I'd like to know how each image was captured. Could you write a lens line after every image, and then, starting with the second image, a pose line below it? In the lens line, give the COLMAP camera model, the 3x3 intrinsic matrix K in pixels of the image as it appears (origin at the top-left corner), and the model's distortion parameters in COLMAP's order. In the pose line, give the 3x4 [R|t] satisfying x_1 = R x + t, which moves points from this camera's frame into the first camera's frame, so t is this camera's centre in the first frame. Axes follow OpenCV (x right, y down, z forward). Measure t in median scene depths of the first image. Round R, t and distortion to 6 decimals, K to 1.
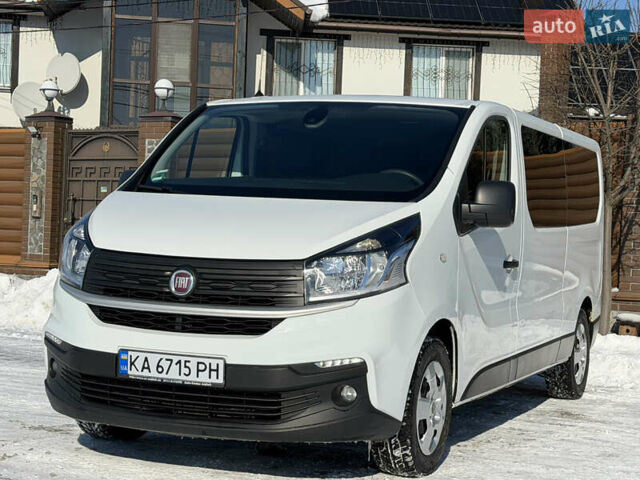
lens RADIAL K [[1283.9, 0, 327.9], [0, 1283.9, 250.1], [0, 0, 1]] dist [0.070646, 0.356205]
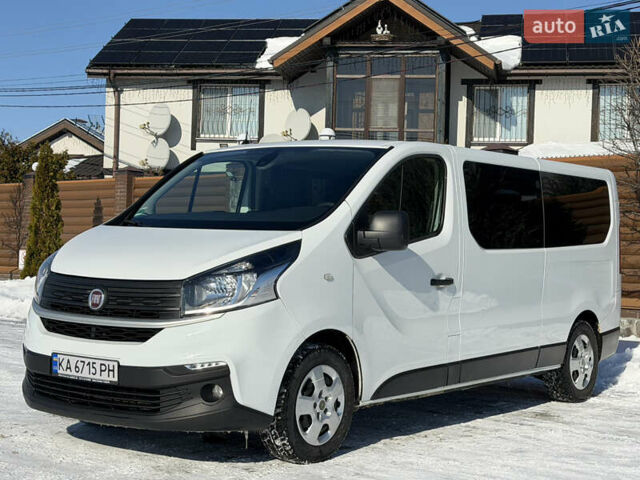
lens RADIAL K [[1101.3, 0, 323.3], [0, 1101.3, 241.3], [0, 0, 1]] dist [0.127915, 0.009254]
pose [[0.967958, -0.015359, -0.250643, 0.357610], [0.009061, 0.999614, -0.026265, -0.000369], [0.250950, 0.023152, 0.967723, 0.020610]]
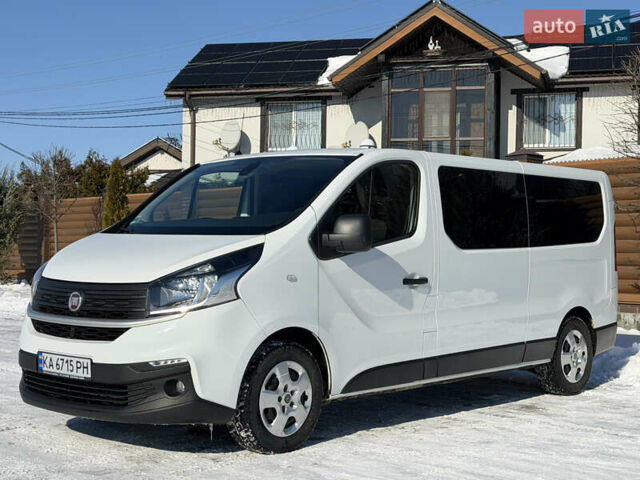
lens RADIAL K [[1023.7, 0, 317.5], [0, 1023.7, 239.1], [0, 0, 1]] dist [0.125039, -0.024196]
pose [[0.941177, -0.033801, -0.336218, 0.474826], [0.023557, 0.999127, -0.034501, 0.003350], [0.337091, 0.024551, 0.941152, 0.072604]]
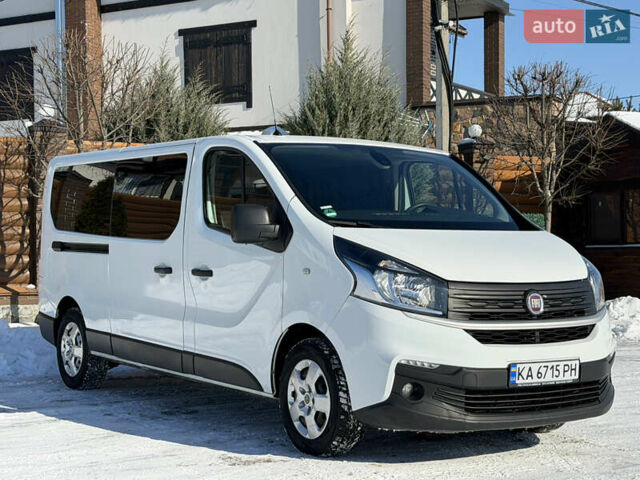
lens RADIAL K [[1124.5, 0, 323.1], [0, 1124.5, 241.6], [0, 0, 1]] dist [0.121616, 0.068210]
pose [[0.557767, -0.042136, 0.828927, -1.101976], [0.031148, 0.999070, 0.029826, -0.071526], [-0.829413, 0.009184, 0.558560, 0.548169]]
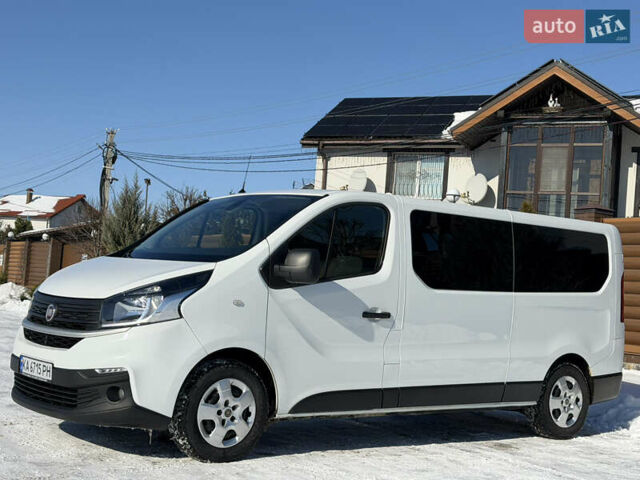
lens RADIAL K [[977.0, 0, 317.3], [0, 977.0, 241.3], [0, 0, 1]] dist [0.122191, -0.001321]
pose [[0.872093, -0.005995, -0.489303, 0.714491], [-0.036452, 0.996351, -0.077176, 0.019052], [0.487980, 0.085141, 0.868692, 0.131572]]
